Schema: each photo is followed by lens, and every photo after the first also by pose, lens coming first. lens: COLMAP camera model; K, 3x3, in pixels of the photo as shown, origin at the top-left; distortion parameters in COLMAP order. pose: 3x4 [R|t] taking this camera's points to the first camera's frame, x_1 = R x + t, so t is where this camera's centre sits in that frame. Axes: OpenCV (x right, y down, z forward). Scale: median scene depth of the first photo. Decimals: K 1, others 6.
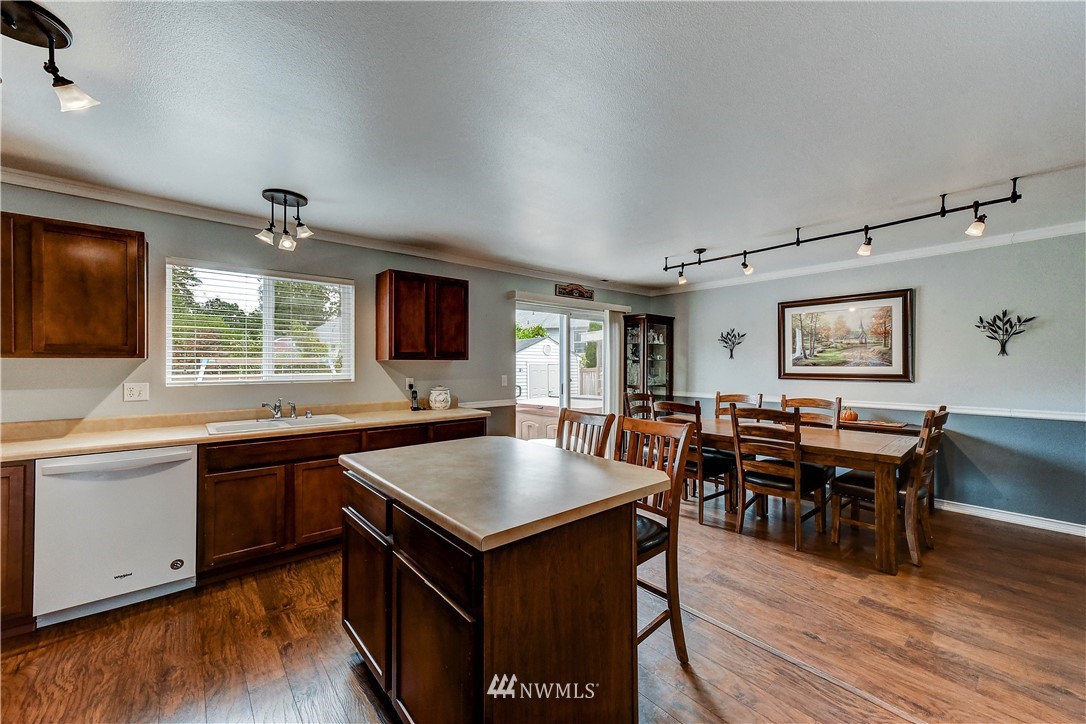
lens RADIAL K [[434.8, 0, 551.4], [0, 434.8, 363.3], [0, 0, 1]] dist [0.015131, 0.001077]
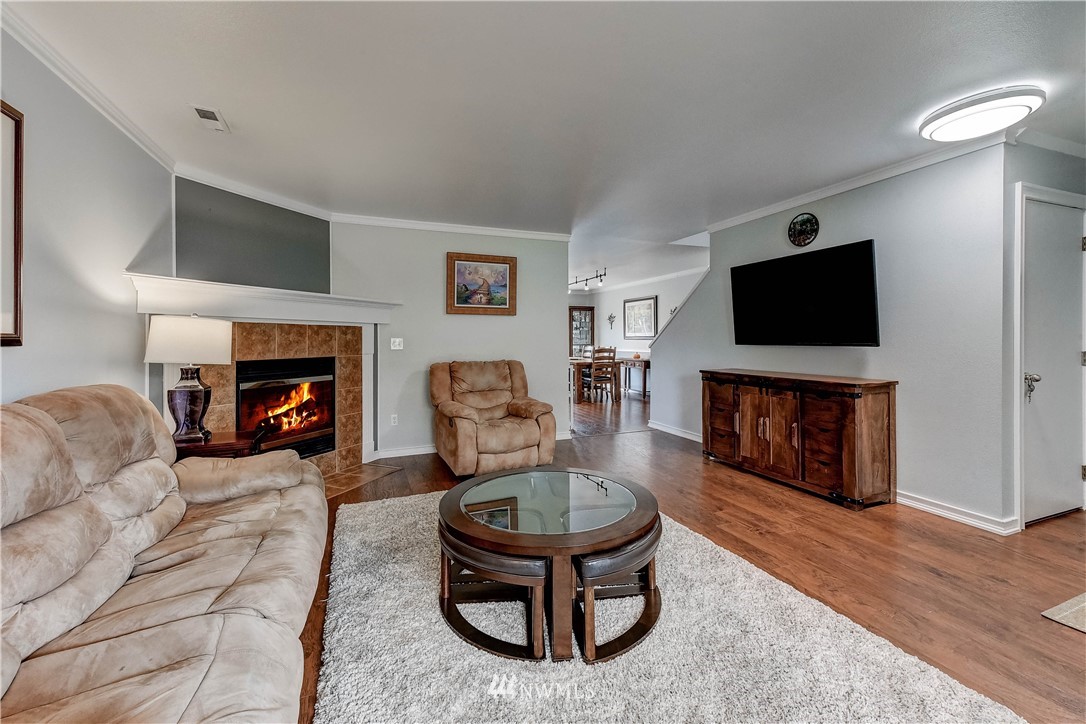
lens RADIAL K [[434.8, 0, 546.8], [0, 434.8, 339.4], [0, 0, 1]] dist [0.015131, 0.001077]
pose [[0.950967, -0.001003, -0.309290, 0.933257], [0.003706, 0.999960, 0.008152, 0.021747], [0.309270, -0.008899, 0.950933, -1.104378]]
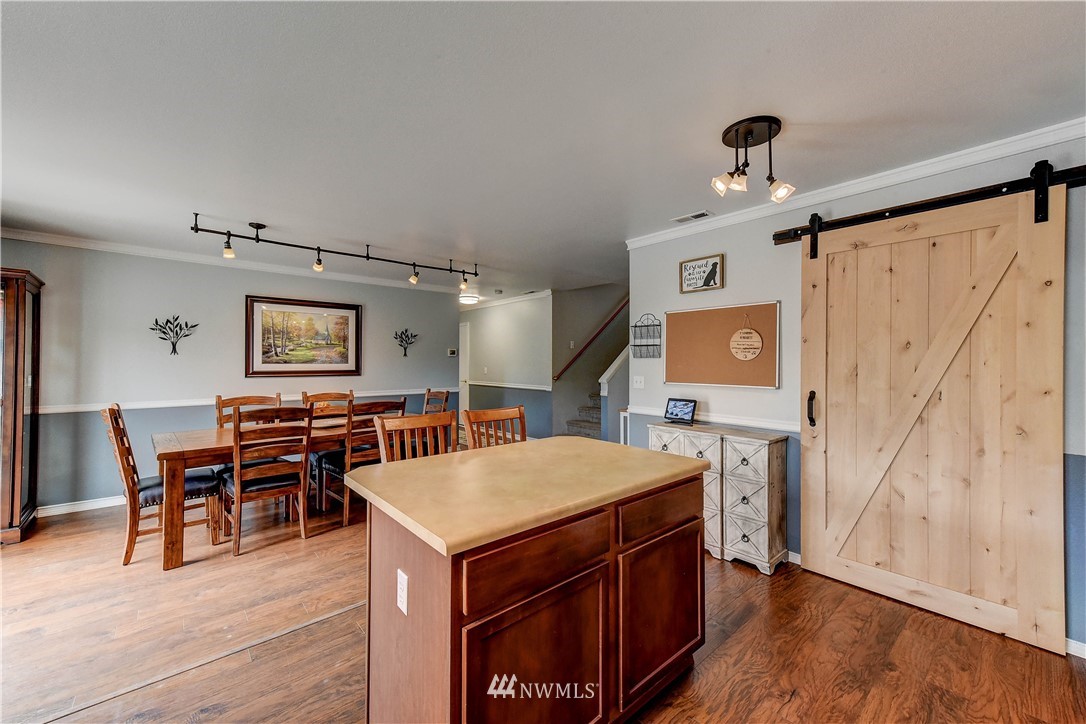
lens RADIAL K [[434.8, 0, 543.1], [0, 434.8, 359.1], [0, 0, 1]] dist [0.015131, 0.001077]
pose [[-0.013444, 0.008615, 0.999873, -0.492266], [-0.005397, 0.999948, -0.008689, 0.001689], [-0.999895, -0.005513, -0.013397, 0.449330]]
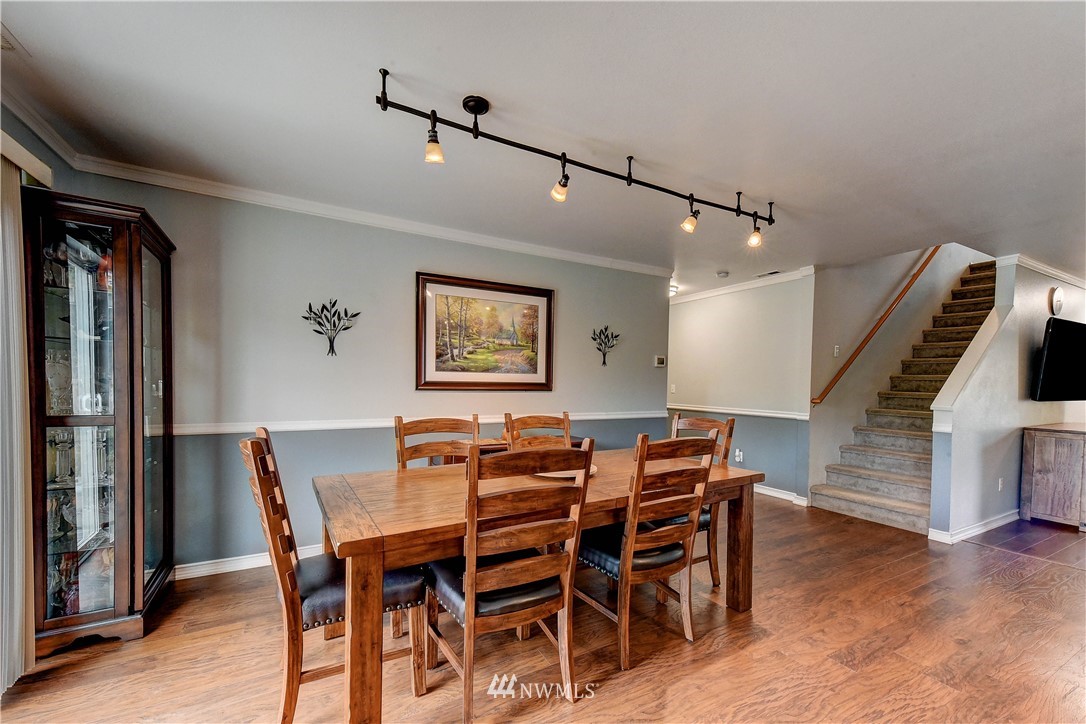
lens RADIAL K [[434.8, 0, 534.7], [0, 434.8, 397.5], [0, 0, 1]] dist [0.015131, 0.001077]
pose [[0.200757, -0.027789, 0.979247, -0.095888], [-0.017846, 0.999328, 0.032018, 0.026902], [-0.979479, -0.023903, 0.200126, 0.820776]]
